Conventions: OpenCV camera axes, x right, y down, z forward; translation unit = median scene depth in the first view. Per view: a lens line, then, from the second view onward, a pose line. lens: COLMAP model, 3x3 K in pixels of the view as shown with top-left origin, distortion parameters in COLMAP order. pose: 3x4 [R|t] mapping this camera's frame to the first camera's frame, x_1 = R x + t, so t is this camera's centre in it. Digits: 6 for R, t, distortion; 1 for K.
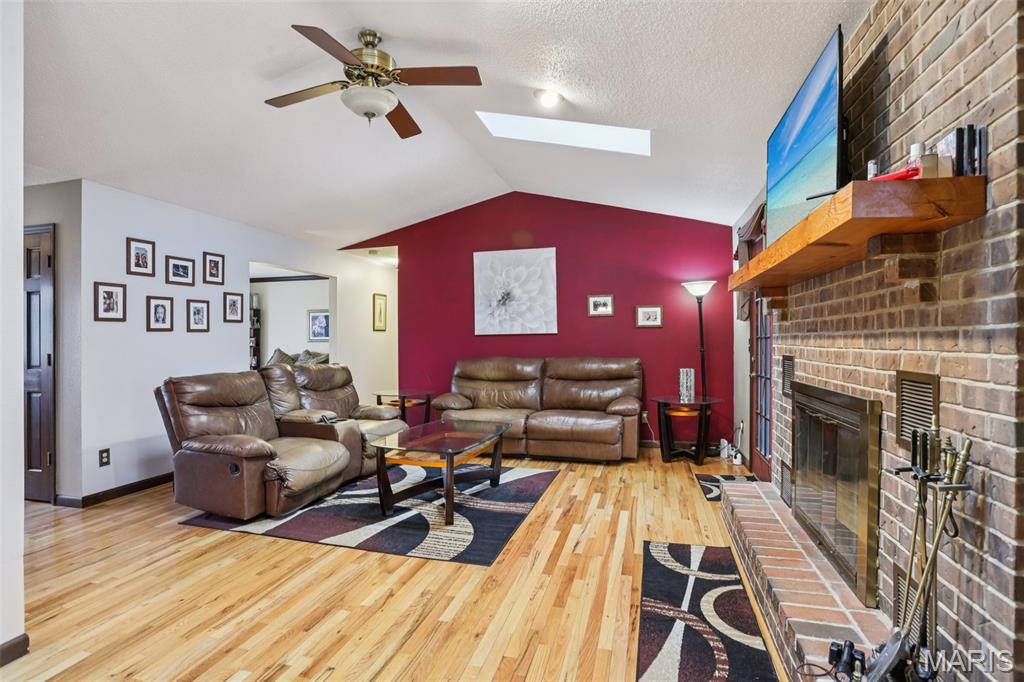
lens RADIAL K [[518.5, 0, 508.0], [0, 518.5, 340.1], [0, 0, 1]] dist [-0.052576, 0.017416]
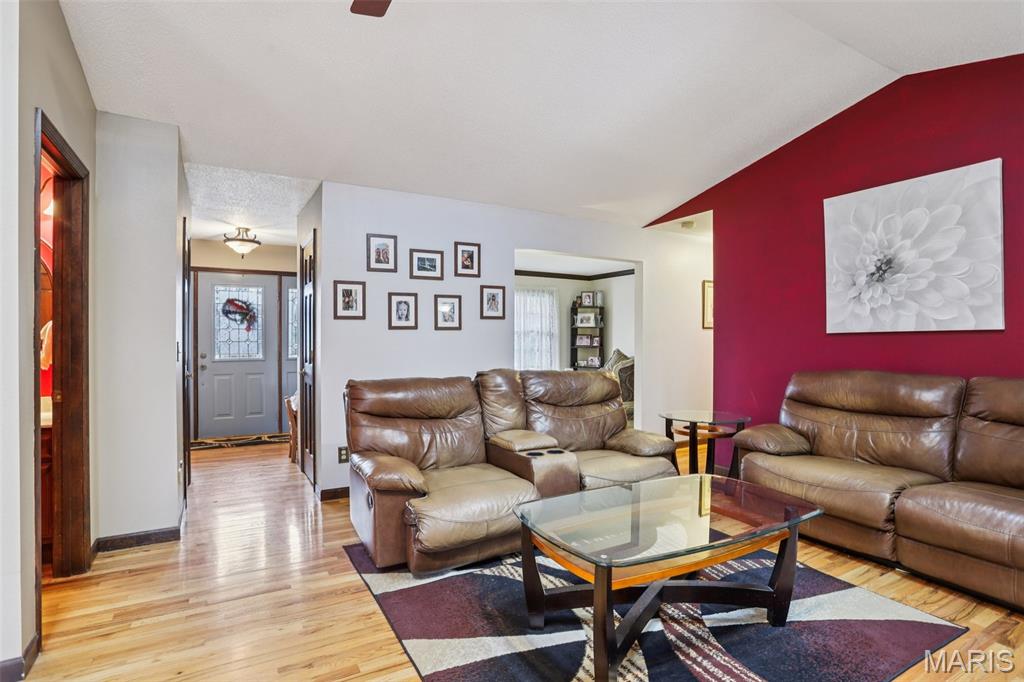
lens RADIAL K [[518.5, 0, 508.2], [0, 518.5, 342.5], [0, 0, 1]] dist [-0.052576, 0.017416]
pose [[0.709144, 0.010266, -0.704989, 0.121435], [-0.007010, 0.999947, 0.007510, -0.000890], [0.705029, -0.000384, 0.709178, 0.394389]]
